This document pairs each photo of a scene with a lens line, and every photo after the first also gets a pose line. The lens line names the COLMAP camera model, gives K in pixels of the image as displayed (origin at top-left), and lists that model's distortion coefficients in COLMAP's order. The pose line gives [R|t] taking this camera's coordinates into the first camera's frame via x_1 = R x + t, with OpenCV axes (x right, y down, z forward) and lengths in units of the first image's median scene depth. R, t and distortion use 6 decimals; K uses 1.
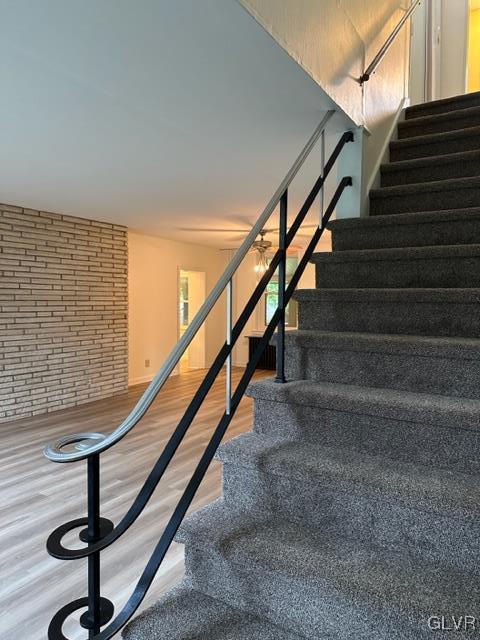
lens RADIAL K [[449.5, 0, 240.0], [0, 449.5, 320.0], [0, 0, 1]] dist [0.180225, -0.327112]
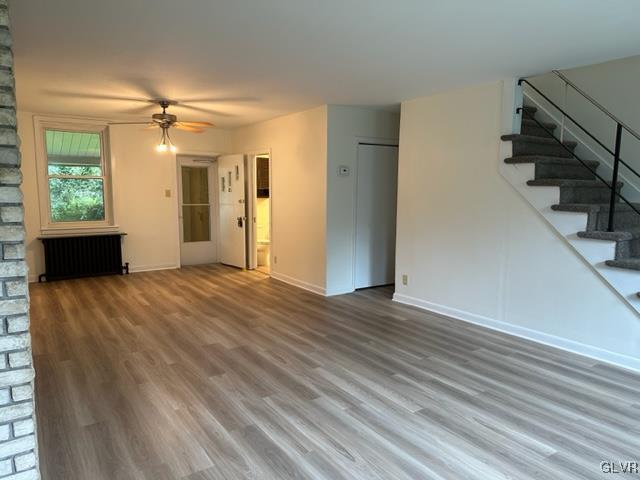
lens RADIAL K [[448.8, 0, 320.0], [0, 448.8, 240.0], [0, 0, 1]] dist [0.003672, -0.043880]
pose [[0.400781, -0.110048, 0.909540, -0.709187], [0.048436, 0.993917, 0.098914, -0.015772], [-0.914892, 0.004411, 0.403674, 0.479857]]
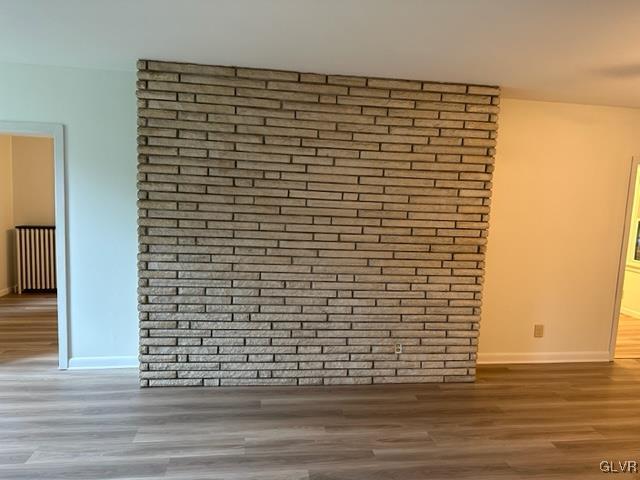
lens RADIAL K [[451.4, 0, 320.0], [0, 451.4, 240.0], [0, 0, 1]] dist [0.133117, -0.142875]
pose [[0.648606, 0.104178, -0.753961, 0.053888], [-0.074994, 0.994516, 0.072902, -0.052654], [0.757421, 0.009258, 0.652862, 0.548210]]
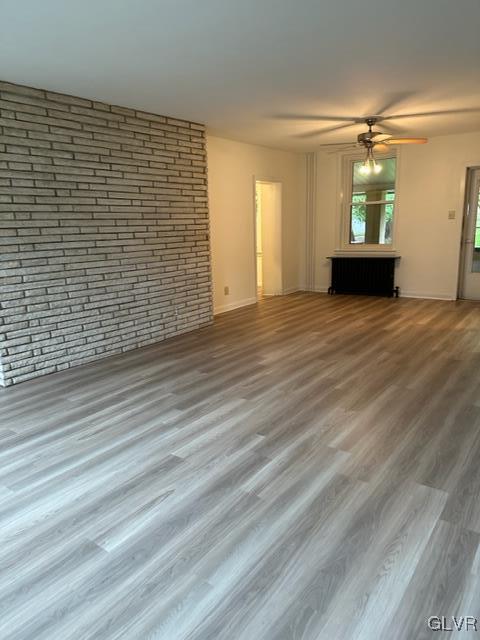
lens RADIAL K [[449.5, 0, 240.0], [0, 449.5, 320.0], [0, 0, 1]] dist [0.180225, -0.327112]
pose [[0.996870, -0.021369, -0.076120, -0.146947], [0.033718, 0.985743, 0.164844, 0.008699], [0.071512, -0.166894, 0.983378, 0.150692]]
